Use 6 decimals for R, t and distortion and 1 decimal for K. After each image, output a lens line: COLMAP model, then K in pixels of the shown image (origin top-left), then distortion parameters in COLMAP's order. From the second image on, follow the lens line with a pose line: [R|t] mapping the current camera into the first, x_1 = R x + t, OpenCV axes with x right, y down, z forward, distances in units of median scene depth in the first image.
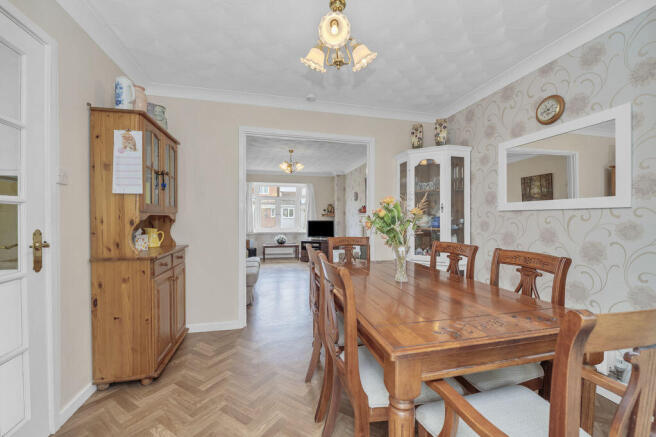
lens RADIAL K [[268.9, 0, 331.9], [0, 268.9, 217.8], [0, 0, 1]] dist [-0.001087, -0.000101]
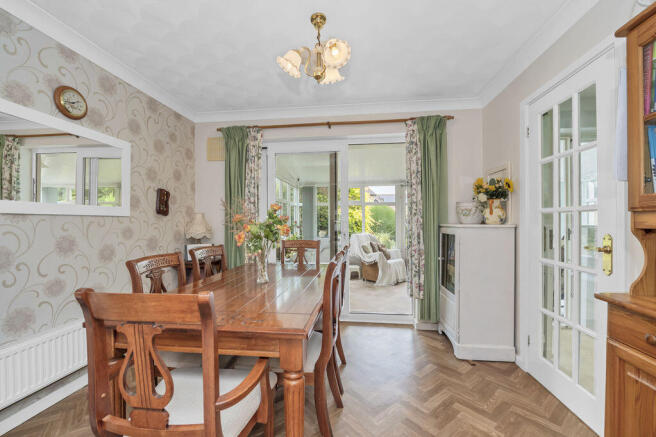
lens RADIAL K [[268.9, 0, 332.6], [0, 268.9, 222.2], [0, 0, 1]] dist [-0.001087, -0.000101]
pose [[-0.932498, -0.007666, 0.361093, -0.366771], [-0.007194, 0.999971, 0.002651, -0.017179], [-0.361103, -0.000126, -0.932526, 1.726559]]
